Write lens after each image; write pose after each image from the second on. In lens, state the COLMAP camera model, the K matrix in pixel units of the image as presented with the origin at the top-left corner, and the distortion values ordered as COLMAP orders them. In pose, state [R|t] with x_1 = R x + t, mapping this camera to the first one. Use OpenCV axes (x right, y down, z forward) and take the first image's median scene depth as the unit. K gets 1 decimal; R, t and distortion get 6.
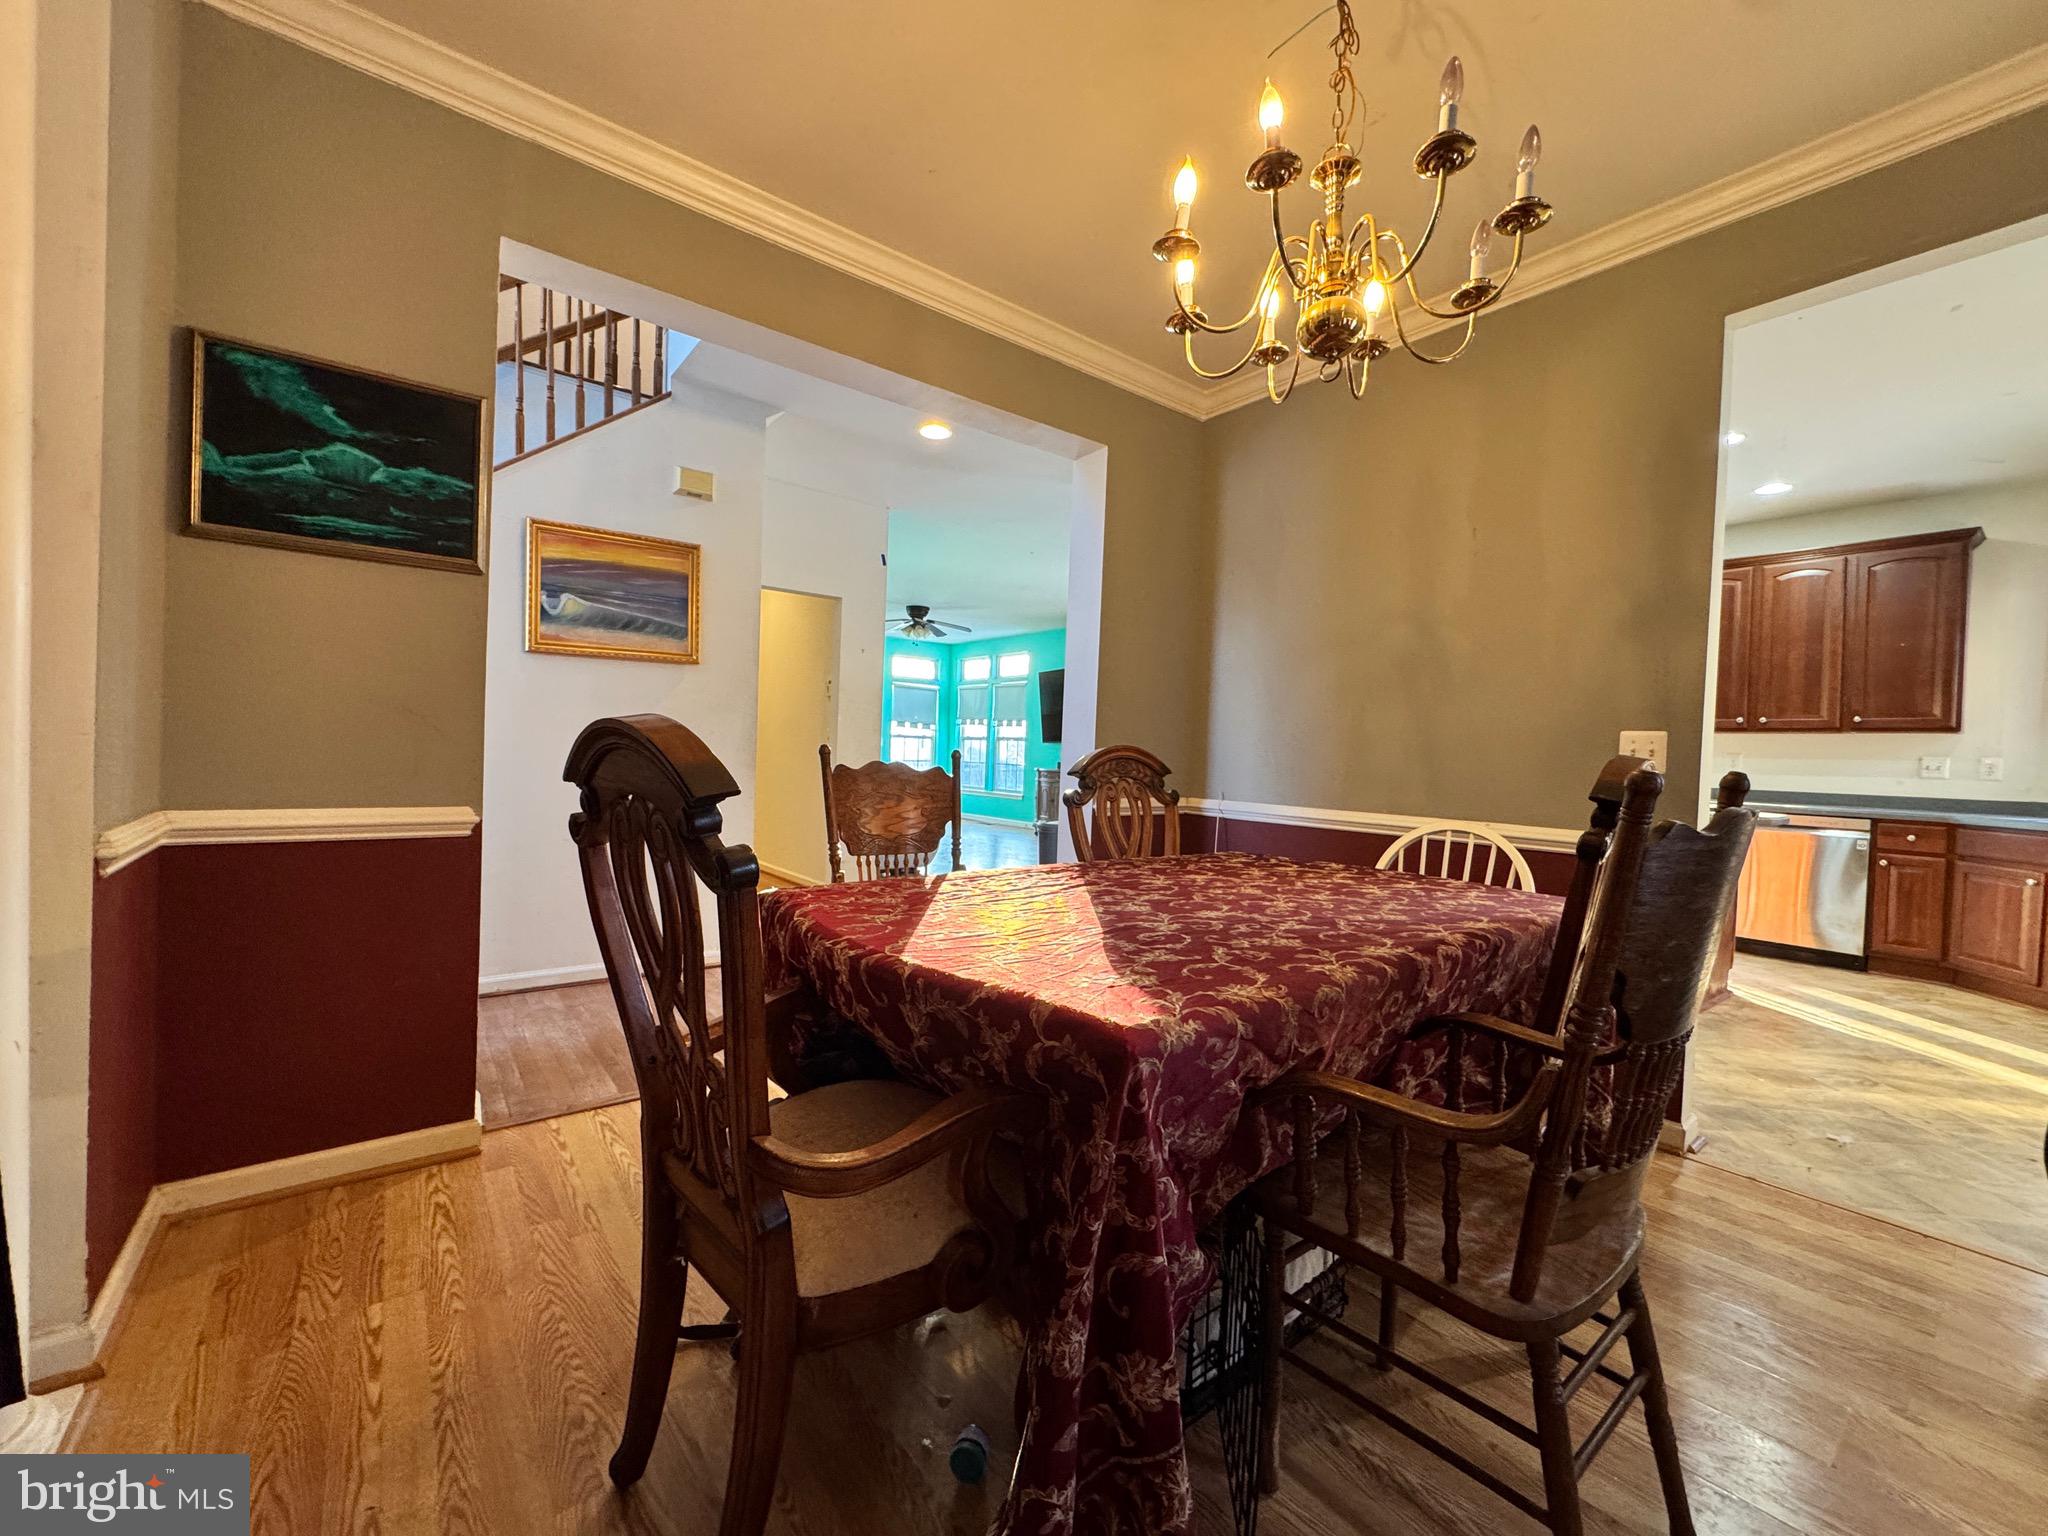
lens RADIAL K [[814.8, 0, 1021.6], [0, 814.8, 764.2], [0, 0, 1]] dist [-0.000115, -0.000451]
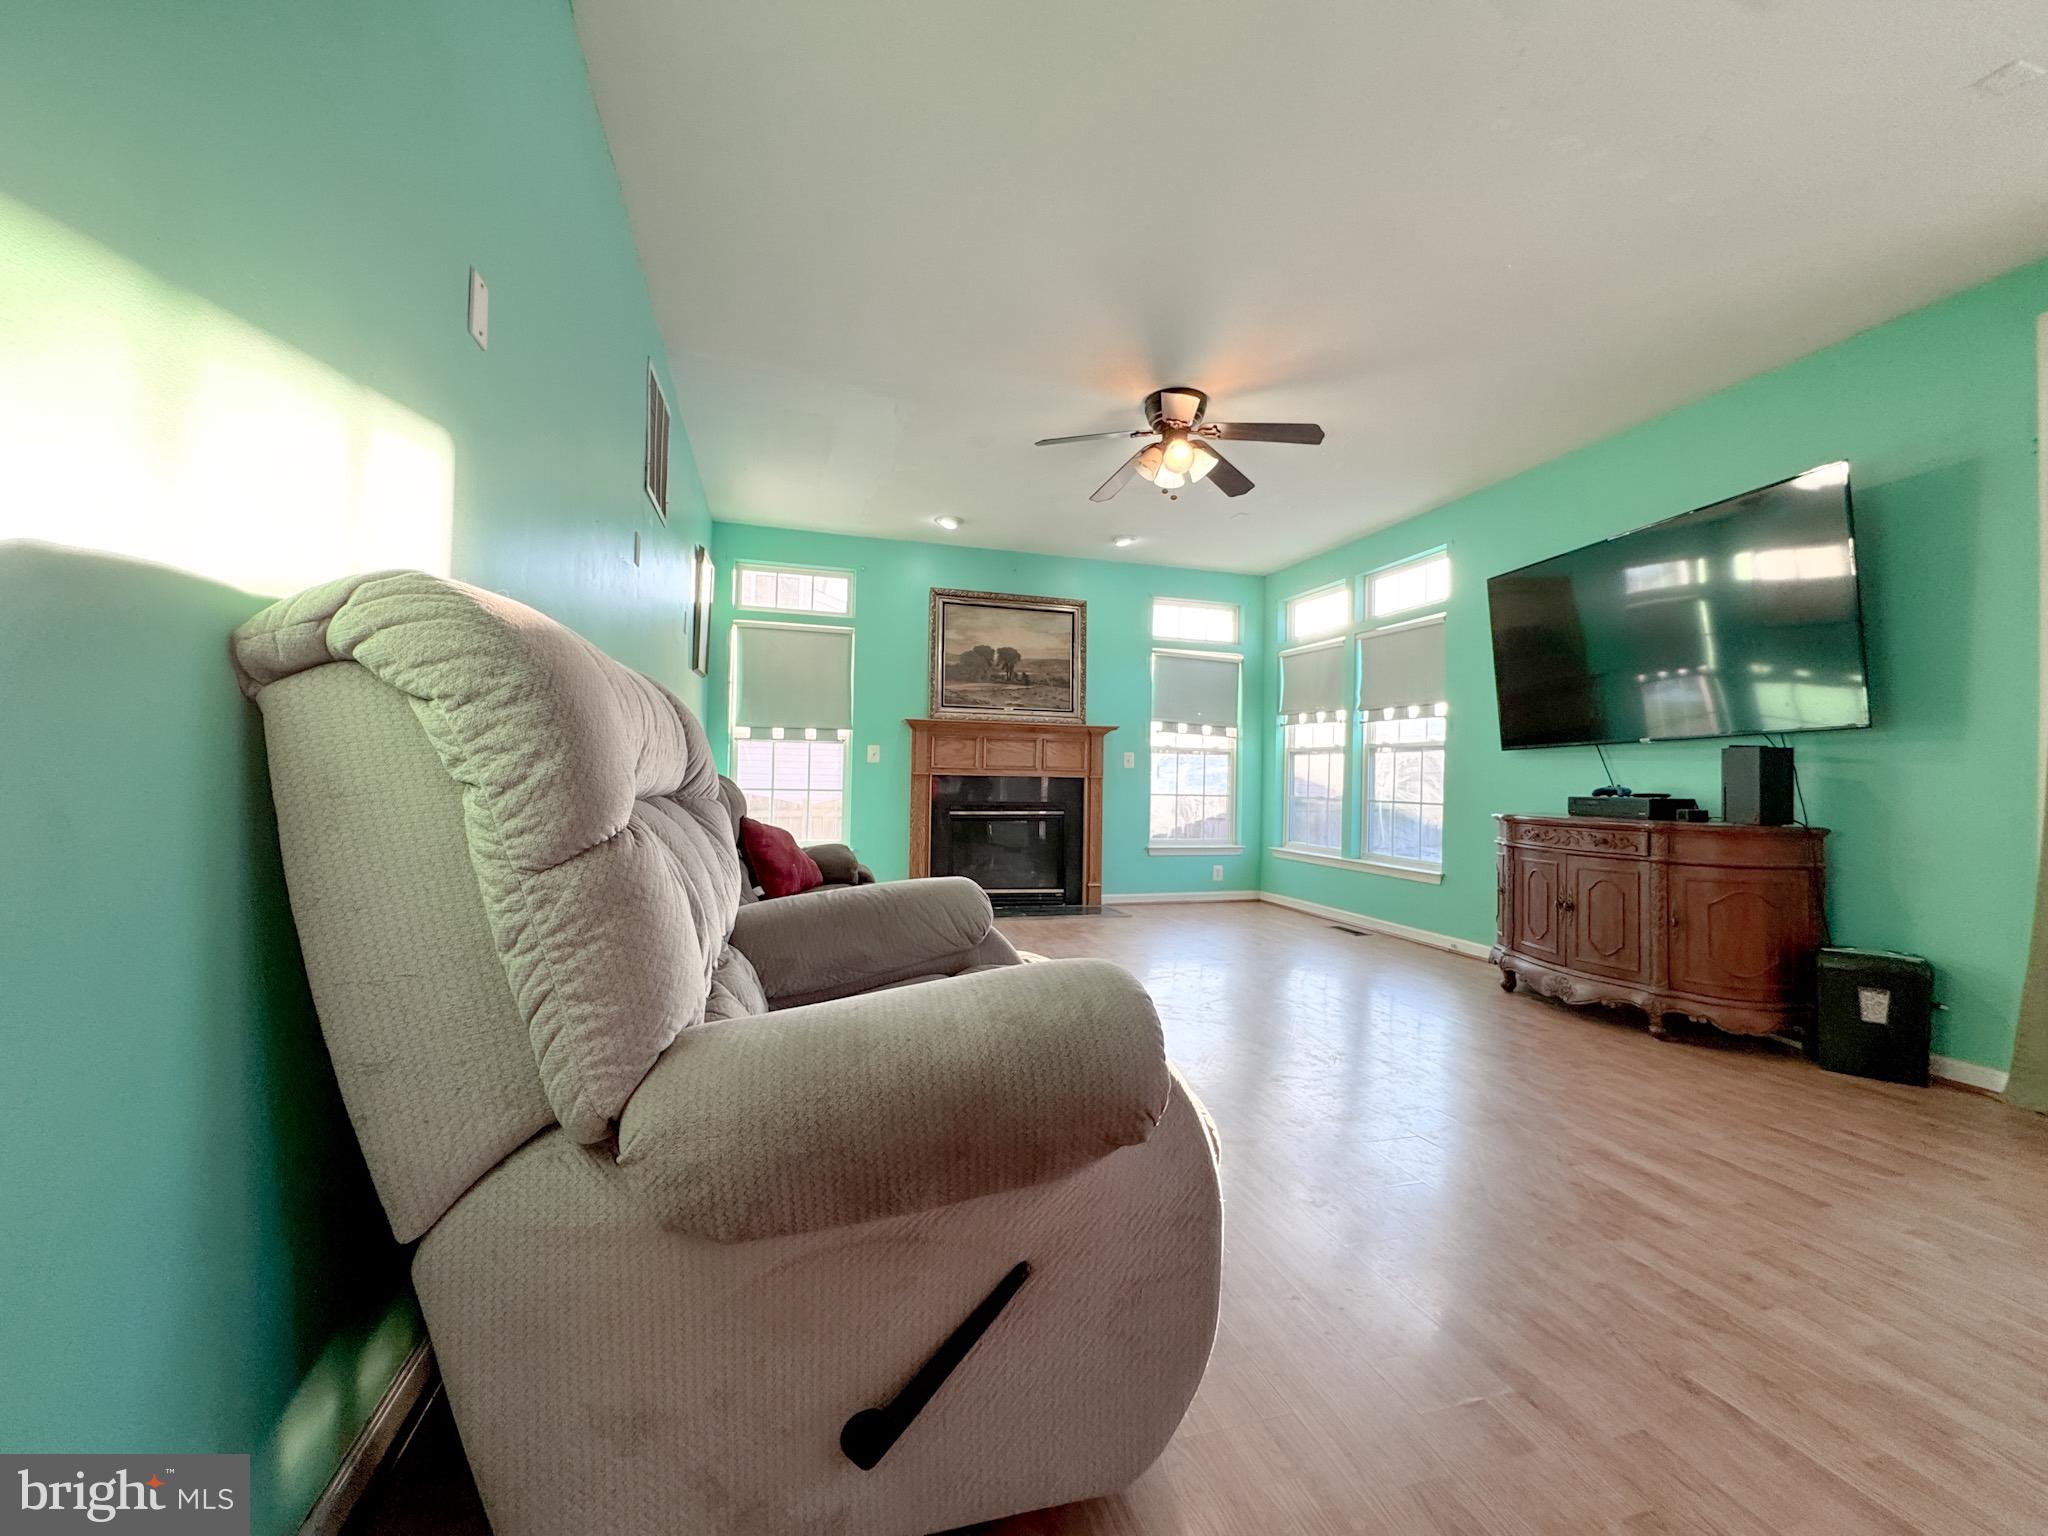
lens RADIAL K [[814.8, 0, 1017.1], [0, 814.8, 771.2], [0, 0, 1]] dist [-0.000115, -0.000451]
pose [[0.924199, -0.019179, -0.381429, -0.038794], [0.004226, 0.999191, -0.040000, 0.000172], [0.381887, 0.035356, 0.923532, 0.478130]]
